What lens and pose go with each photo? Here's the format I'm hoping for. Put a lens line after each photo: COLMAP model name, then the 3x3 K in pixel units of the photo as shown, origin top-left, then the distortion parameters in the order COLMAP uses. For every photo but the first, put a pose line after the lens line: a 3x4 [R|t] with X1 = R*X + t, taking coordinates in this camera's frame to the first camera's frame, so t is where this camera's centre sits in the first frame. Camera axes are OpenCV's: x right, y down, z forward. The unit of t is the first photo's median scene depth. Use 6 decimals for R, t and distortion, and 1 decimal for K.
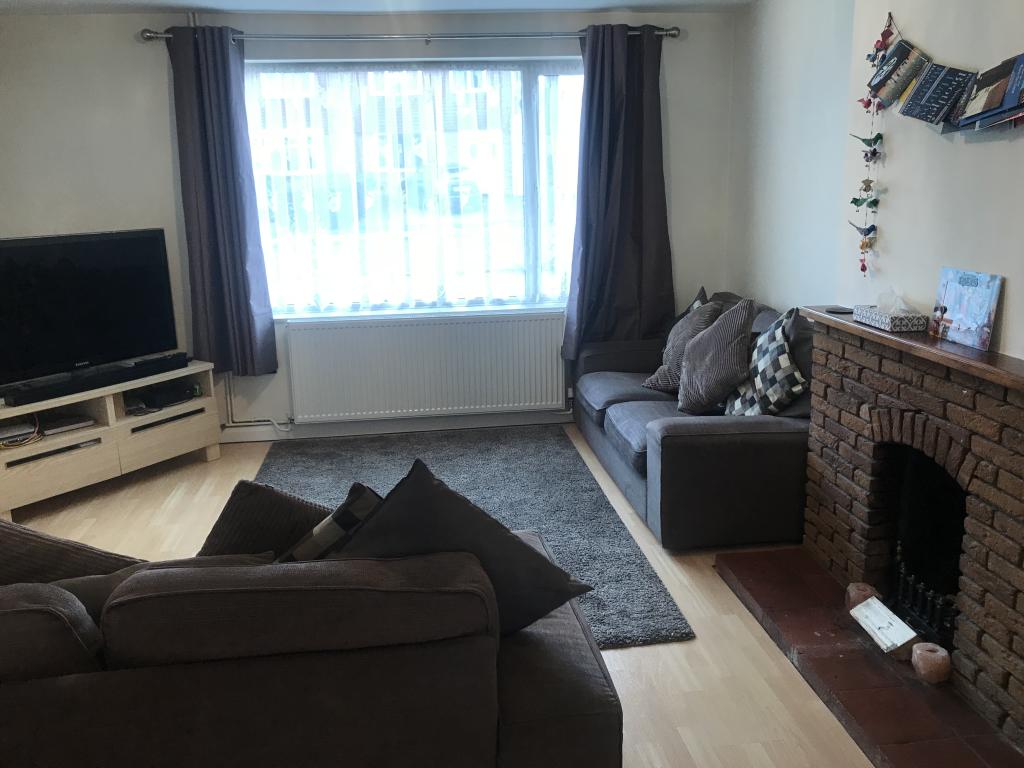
lens RADIAL K [[850.0, 0, 512.0], [0, 850.0, 384.0], [0, 0, 1]] dist [0.096299, -0.136724]
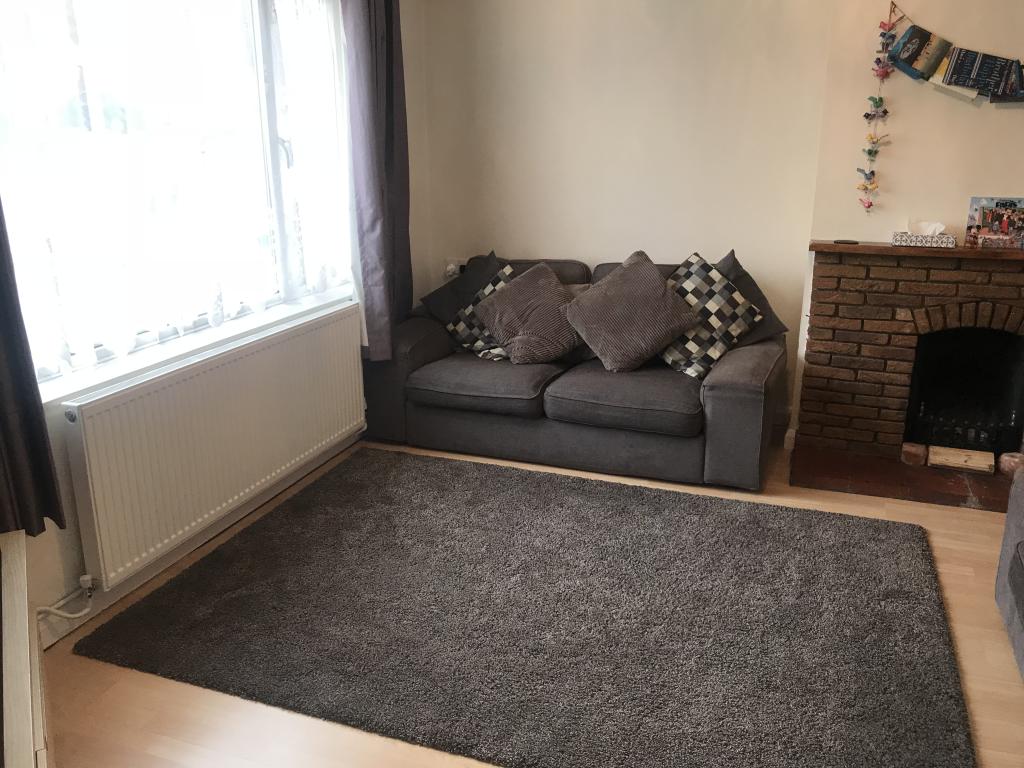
lens RADIAL K [[850.0, 0, 512.0], [0, 850.0, 384.0], [0, 0, 1]] dist [0.096299, -0.136724]
pose [[0.432970, -0.236370, 0.869865, -0.978883], [0.198390, 0.966333, 0.163836, -0.192293], [-0.879305, 0.101637, 0.465287, 0.898884]]
